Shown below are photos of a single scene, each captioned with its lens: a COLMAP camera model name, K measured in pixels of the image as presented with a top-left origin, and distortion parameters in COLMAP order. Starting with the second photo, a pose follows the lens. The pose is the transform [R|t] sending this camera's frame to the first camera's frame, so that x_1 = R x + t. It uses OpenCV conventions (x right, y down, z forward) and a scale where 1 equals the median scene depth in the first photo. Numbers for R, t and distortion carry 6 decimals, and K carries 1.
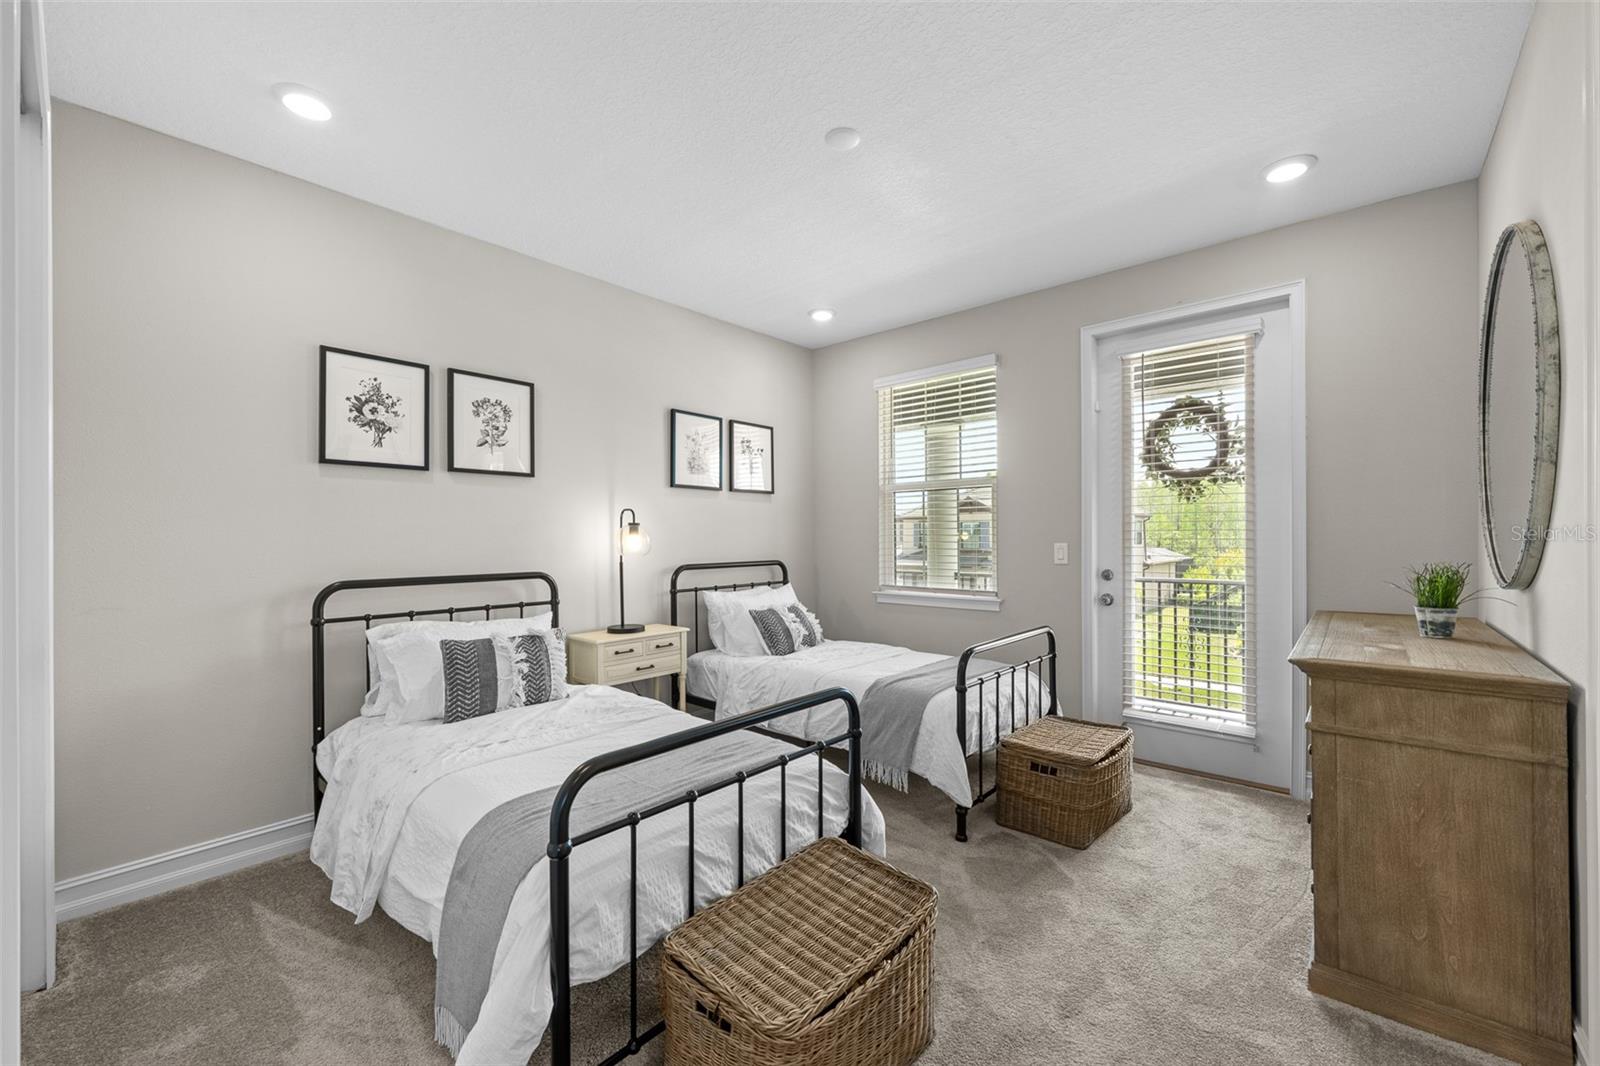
lens RADIAL K [[639.2, 0, 786.6], [0, 639.2, 531.6], [0, 0, 1]] dist [-0.002468, 0.000249]
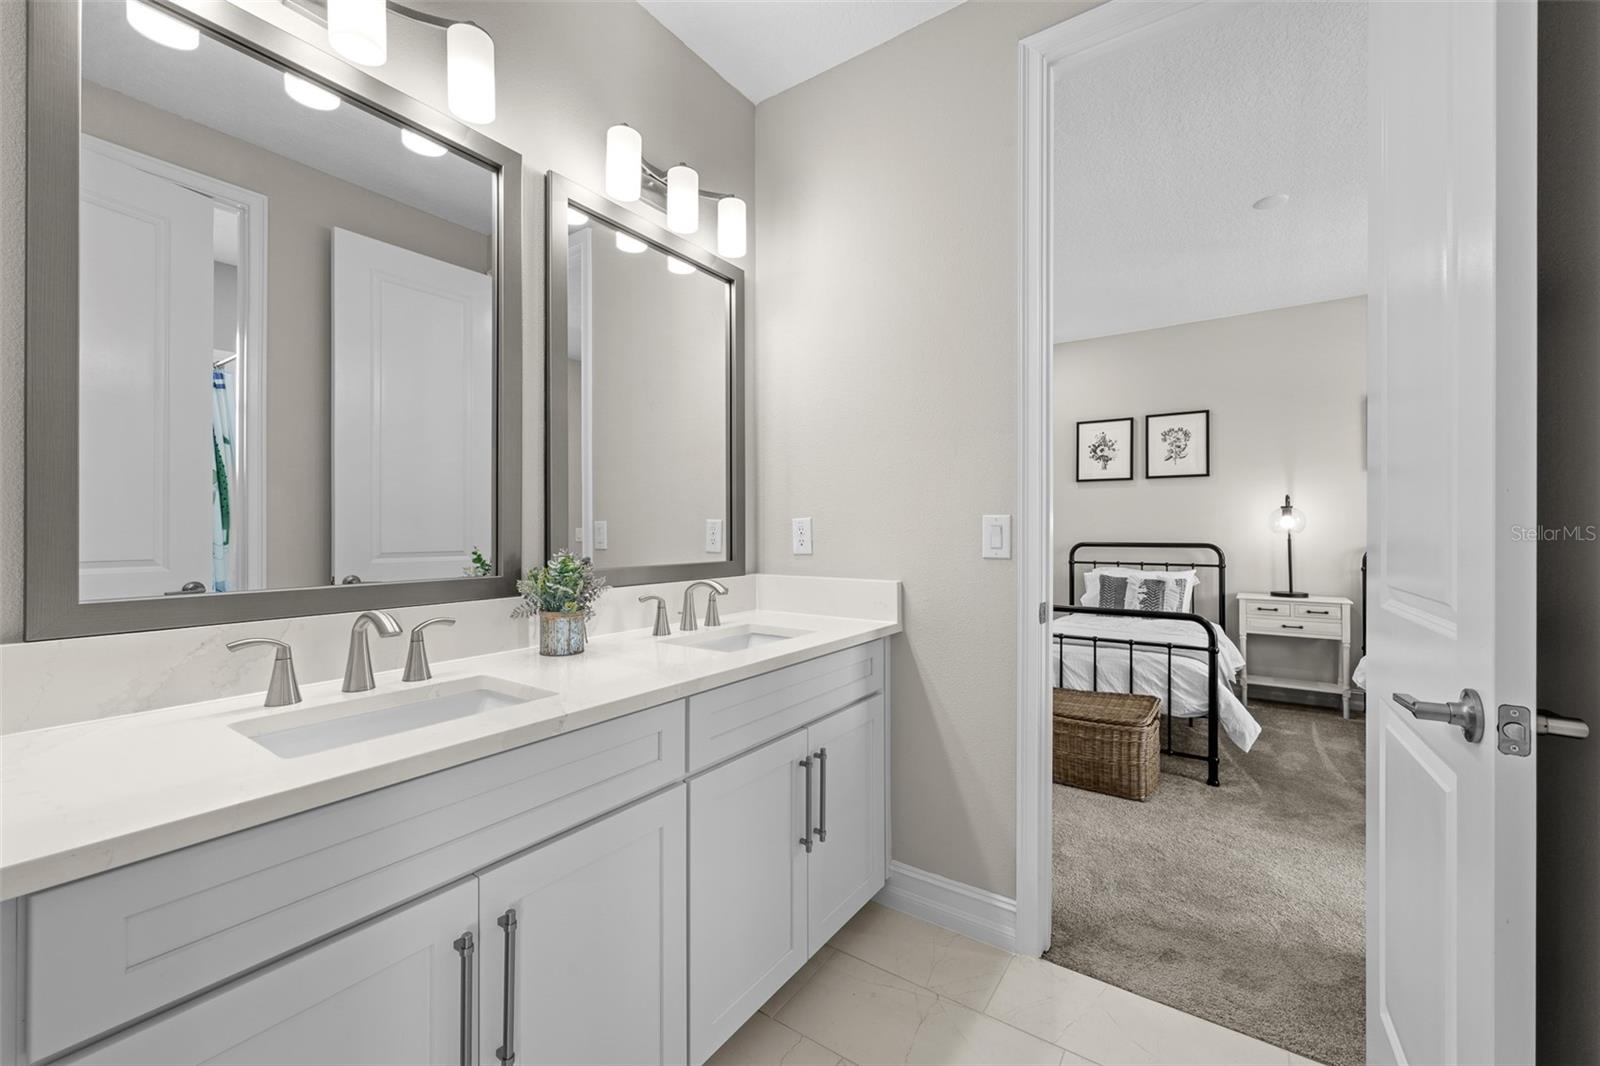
lens RADIAL K [[639.2, 0, 799.0], [0, 639.2, 526.1], [0, 0, 1]] dist [-0.002468, 0.000249]
pose [[0.113424, -0.001827, -0.993545, 0.998400], [0.008349, 0.999965, -0.000886, 0.019971], [0.993512, -0.008194, 0.113436, -0.063964]]
